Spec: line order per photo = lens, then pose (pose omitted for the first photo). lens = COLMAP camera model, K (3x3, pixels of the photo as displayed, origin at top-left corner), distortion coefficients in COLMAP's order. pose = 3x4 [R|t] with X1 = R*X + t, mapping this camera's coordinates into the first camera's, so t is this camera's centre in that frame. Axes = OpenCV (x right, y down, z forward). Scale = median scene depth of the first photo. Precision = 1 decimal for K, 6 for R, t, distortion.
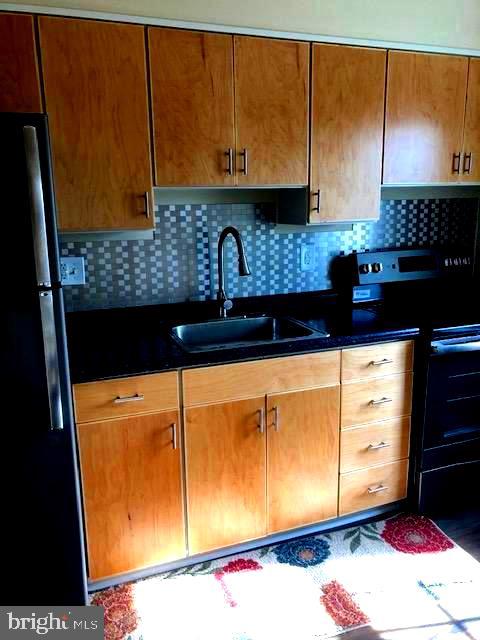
lens RADIAL K [[547.8, 0, 240.0], [0, 547.8, 320.0], [0, 0, 1]] dist [0.055897, -0.062888]
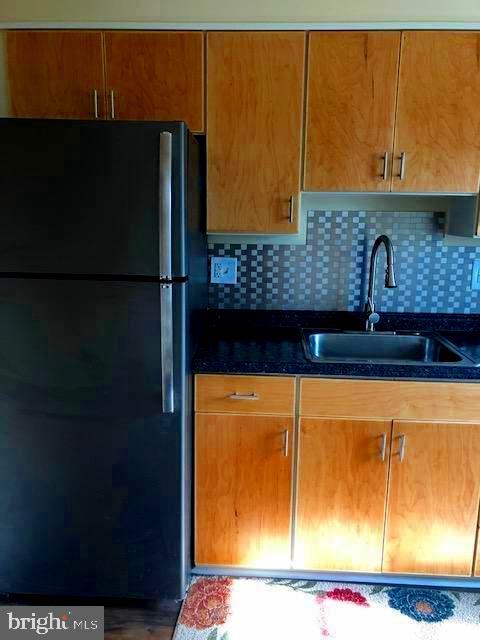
lens RADIAL K [[547.8, 0, 240.0], [0, 547.8, 320.0], [0, 0, 1]] dist [0.055897, -0.062888]
pose [[0.908319, 0.109573, -0.403672, 0.160098], [-0.116468, 0.993166, 0.007517, -0.005249], [0.401737, 0.040187, 0.914873, 0.049794]]
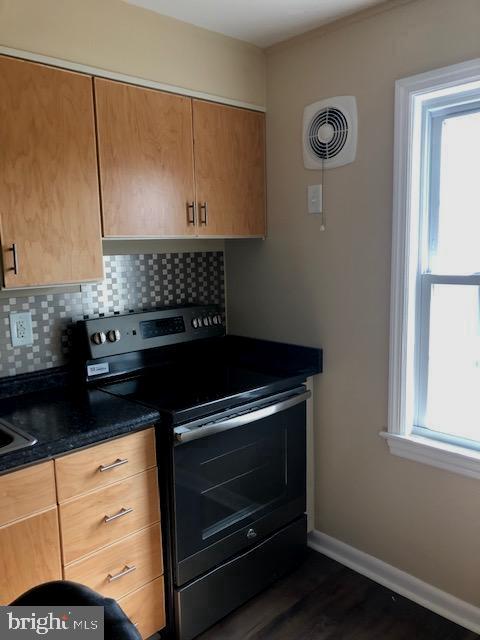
lens RADIAL K [[505.6, 0, 240.0], [0, 505.6, 320.0], [0, 0, 1]] dist [0.006667, 0.003668]
pose [[0.928304, -0.063326, 0.366389, 0.174589], [0.093241, 0.993551, -0.064520, -0.061177], [-0.359940, 0.094056, 0.928222, 0.262574]]
